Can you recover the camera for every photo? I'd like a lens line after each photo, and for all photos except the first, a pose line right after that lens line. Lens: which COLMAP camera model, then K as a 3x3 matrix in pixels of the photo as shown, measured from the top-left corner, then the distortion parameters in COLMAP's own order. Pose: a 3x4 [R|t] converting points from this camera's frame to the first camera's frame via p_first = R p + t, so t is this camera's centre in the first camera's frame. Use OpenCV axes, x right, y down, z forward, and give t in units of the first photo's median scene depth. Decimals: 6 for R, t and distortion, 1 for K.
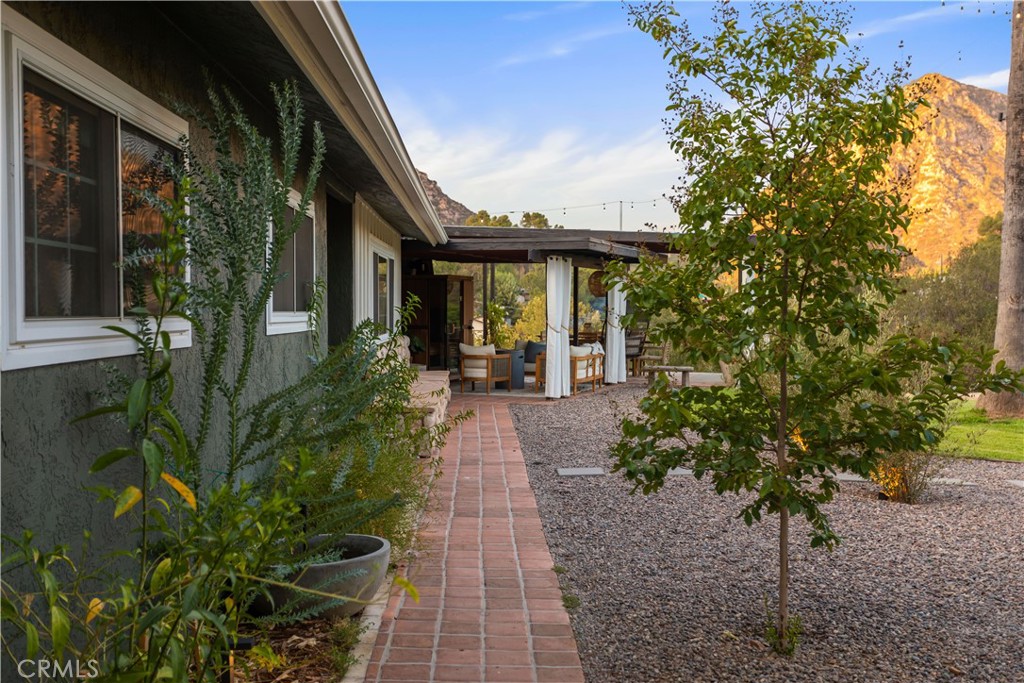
lens RADIAL K [[1130.4, 0, 512.0], [0, 1130.4, 341.5], [0, 0, 1]] dist [0.003804, 0.002226]
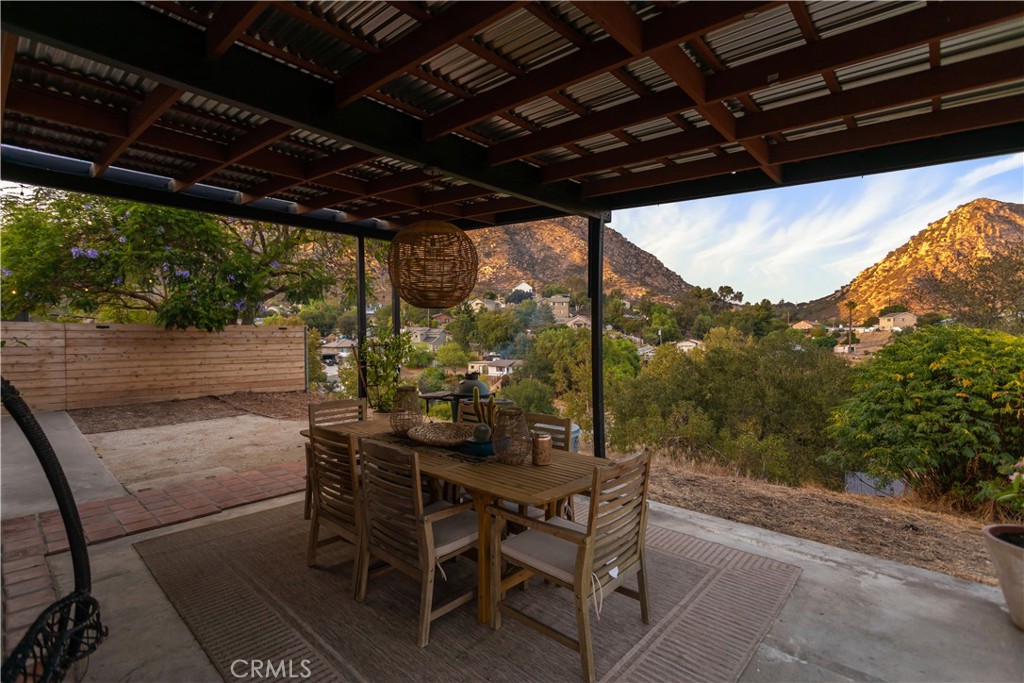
lens RADIAL K [[477.9, 0, 512.0], [0, 477.9, 341.5], [0, 0, 1]] dist [0.003593, 0.000276]
pose [[0.915558, -0.000087, -0.402187, 0.203337], [-0.005950, 0.999888, -0.013762, -0.036741], [0.402143, 0.014993, 0.915454, 1.157472]]
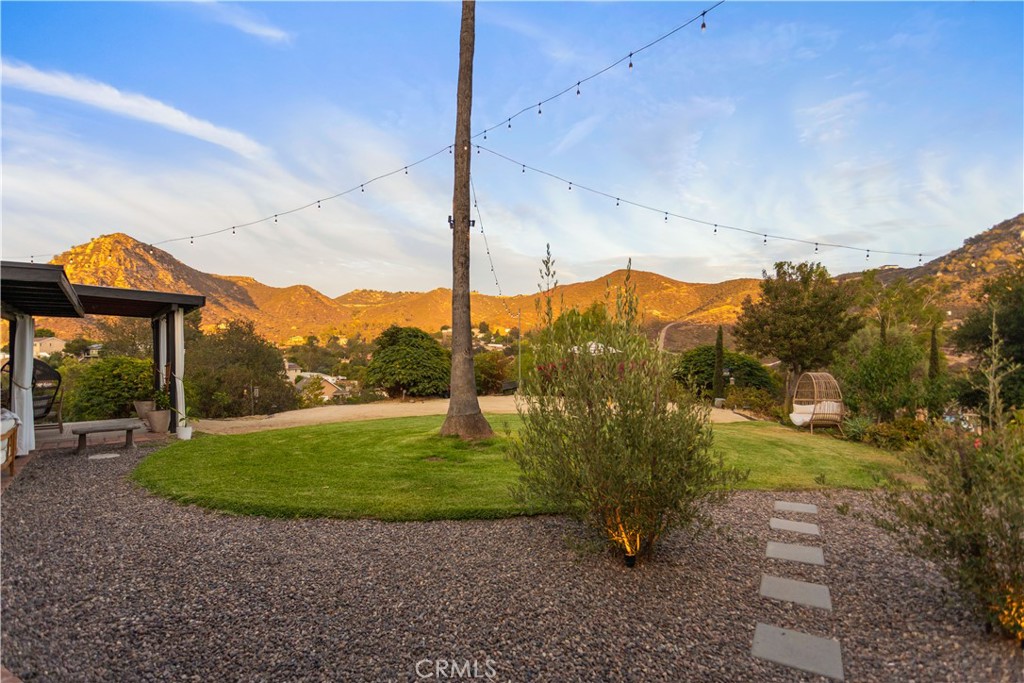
lens RADIAL K [[500.5, 0, 508.1], [0, 500.5, 348.1], [0, 0, 1]] dist [0.004965, 0.001195]
pose [[0.527734, -0.003373, 0.849403, -0.041755], [0.040703, 0.998944, -0.021322, -0.022033], [-0.848434, 0.045825, 0.527314, 0.538219]]
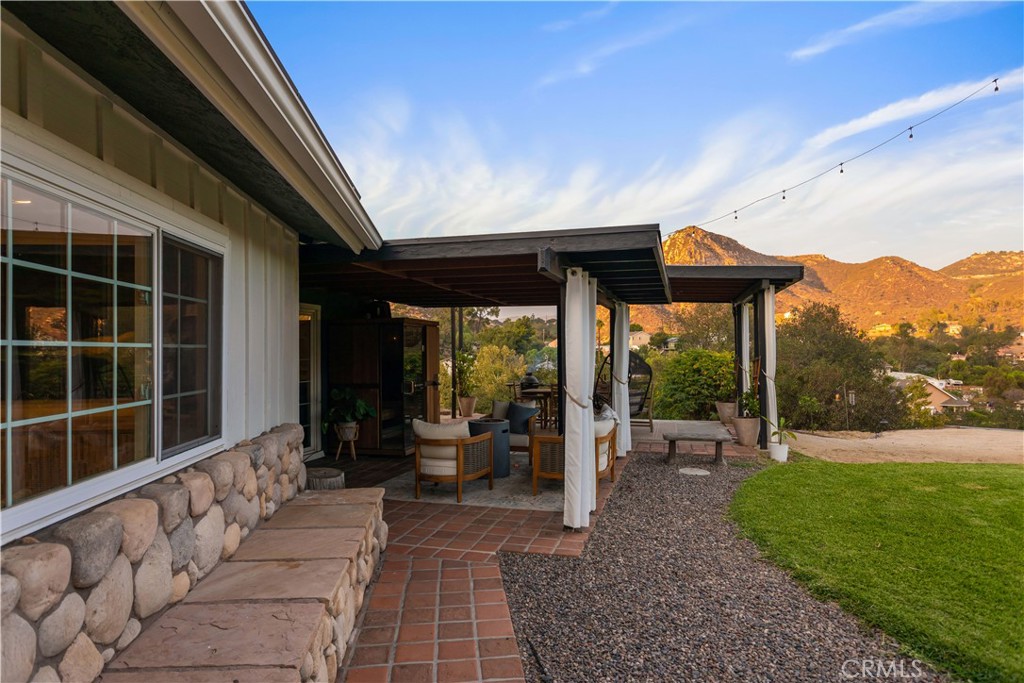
lens RADIAL K [[608.1, 0, 512.0], [0, 608.1, 341.5], [0, 0, 1]] dist [0.002025, 0.000956]
pose [[0.997509, -0.010067, 0.069817, -0.014065], [0.013376, 0.998801, -0.047087, -0.024696], [-0.069259, 0.047904, 0.996448, 0.645586]]
